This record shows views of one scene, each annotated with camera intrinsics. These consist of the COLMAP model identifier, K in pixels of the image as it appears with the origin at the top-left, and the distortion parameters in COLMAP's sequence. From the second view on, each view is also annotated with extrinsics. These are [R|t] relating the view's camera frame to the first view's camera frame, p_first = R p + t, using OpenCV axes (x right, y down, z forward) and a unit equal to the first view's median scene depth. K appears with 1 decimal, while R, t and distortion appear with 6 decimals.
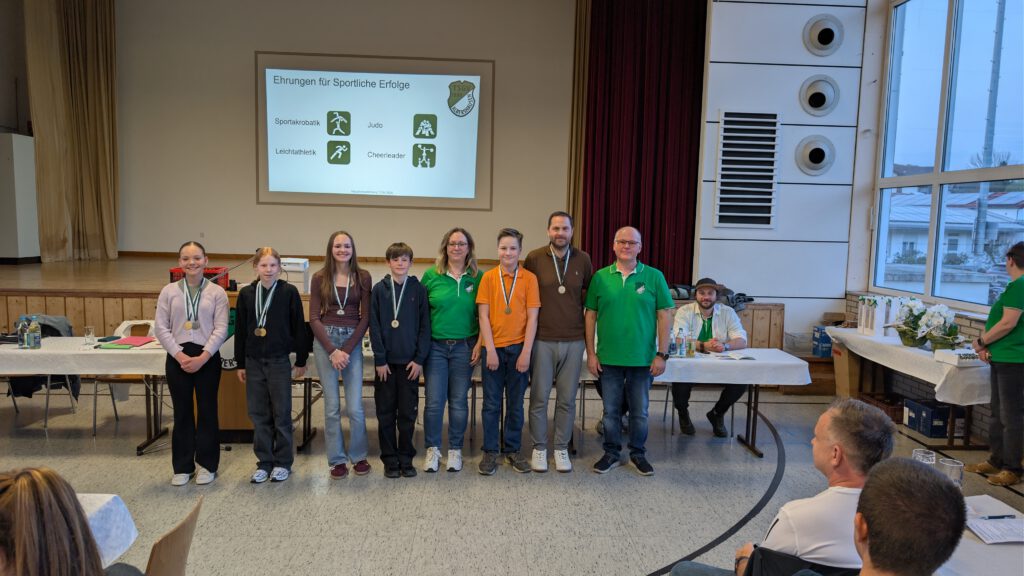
lens RADIAL K [[732.4, 0, 513.5], [0, 732.4, 294.8], [0, 0, 1]] dist [0.004288, -0.000901]
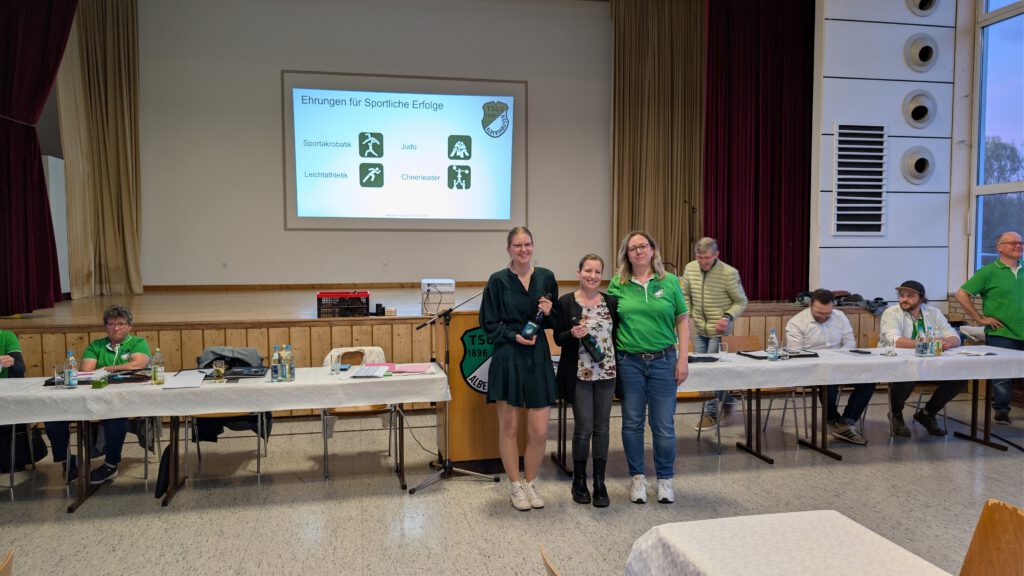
lens RADIAL K [[731.8, 0, 504.0], [0, 731.8, 290.7], [0, 0, 1]] dist [0.010881, -0.003221]
pose [[0.988709, -0.036970, 0.145214, -0.335399], [0.043444, 0.998187, -0.041661, 0.007787], [-0.143411, 0.047499, 0.988523, 0.051175]]
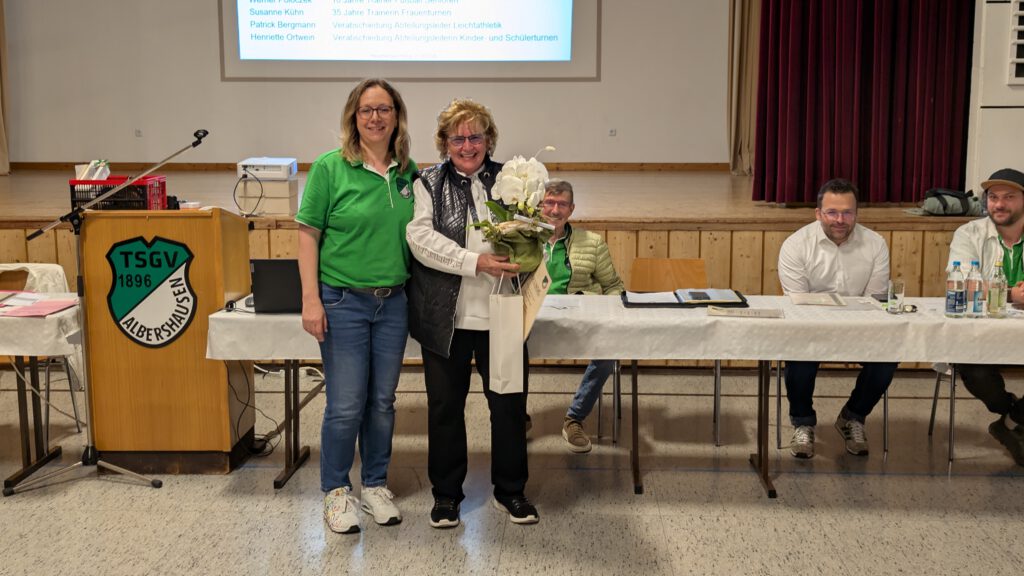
lens RADIAL K [[1128.4, 0, 518.0], [0, 1128.4, 271.5], [0, 0, 1]] dist [0.014467, -0.020109]
pose [[0.995066, -0.014062, -0.098218, -0.013204], [0.017686, 0.999191, 0.036128, 0.011527], [0.097630, -0.037687, 0.994509, 0.104072]]
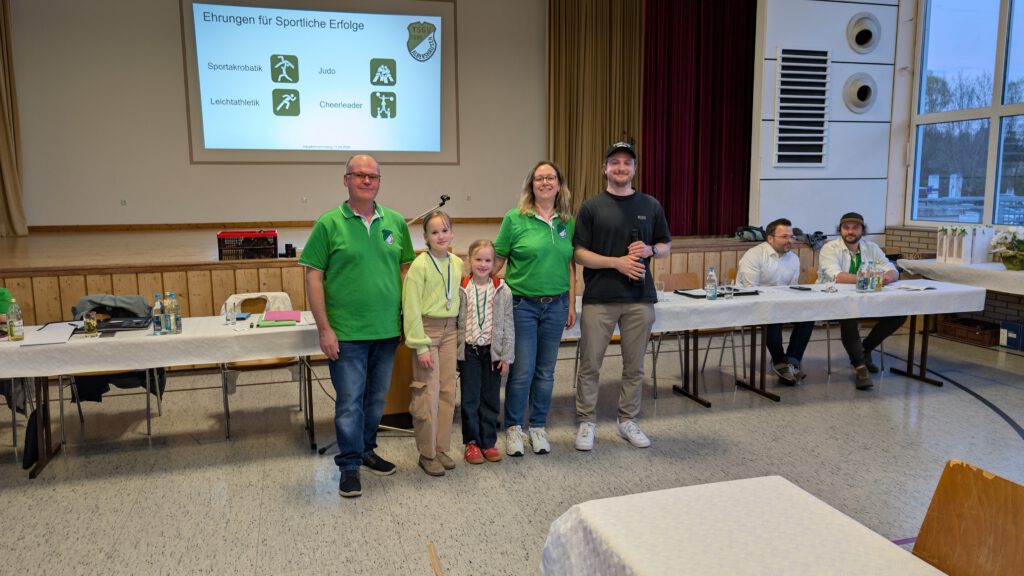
lens RADIAL K [[748.3, 0, 506.9], [0, 748.3, 290.0], [0, 0, 1]] dist [0.002670, 0.004376]
pose [[0.972201, -0.065065, 0.224927, -0.313253], [0.056307, 0.997393, 0.045139, 0.007163], [-0.227278, -0.031219, 0.973329, 0.094453]]
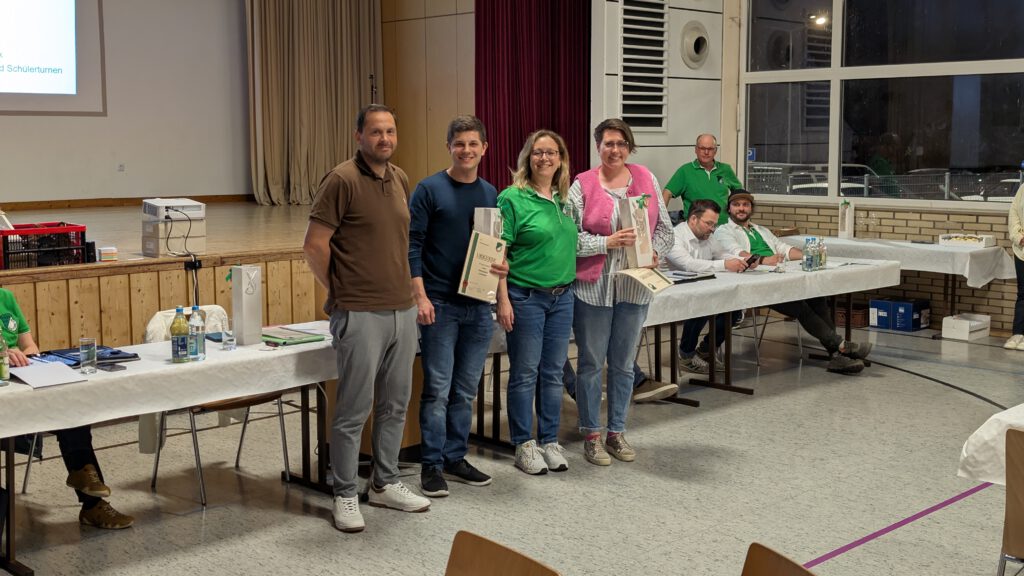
lens RADIAL K [[1201.8, 0, 510.7], [0, 1201.8, 277.0], [0, 0, 1]] dist [0.096927, -0.018331]
pose [[0.753601, -0.101957, 0.649377, -0.700690], [0.087983, 0.994654, 0.054064, -0.014777], [-0.651417, 0.016392, 0.758543, 0.067128]]
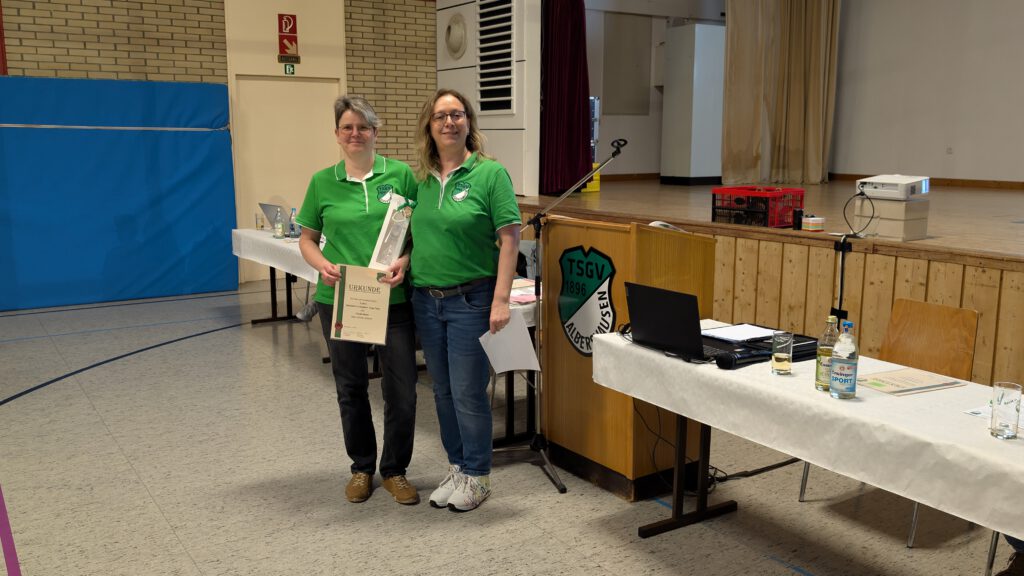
lens RADIAL K [[878.8, 0, 505.7], [0, 878.8, 284.0], [0, 0, 1]] dist [0.036407, -0.047446]
pose [[0.505169, 0.118821, -0.854802, 0.109856], [-0.076984, 0.992732, 0.092498, -0.008182], [0.859580, 0.019079, 0.510645, 0.399585]]
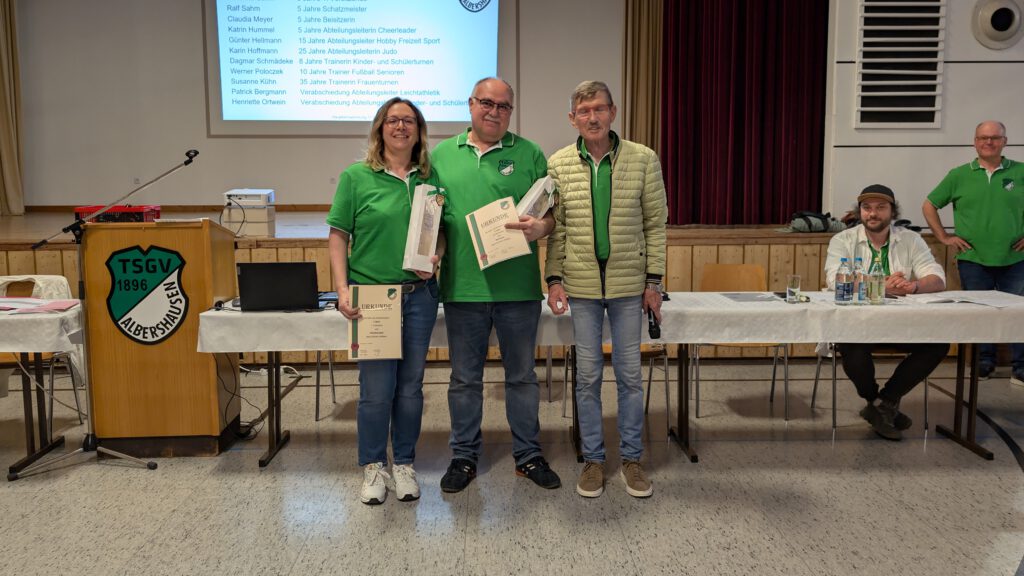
lens RADIAL K [[881.5, 0, 513.8], [0, 881.5, 273.2], [0, 0, 1]] dist [0.004888, 0.012124]
pose [[0.999410, -0.028645, -0.018952, -0.036134], [0.028746, 0.999574, 0.005111, 0.030964], [0.018797, -0.005652, 0.999807, 0.157011]]
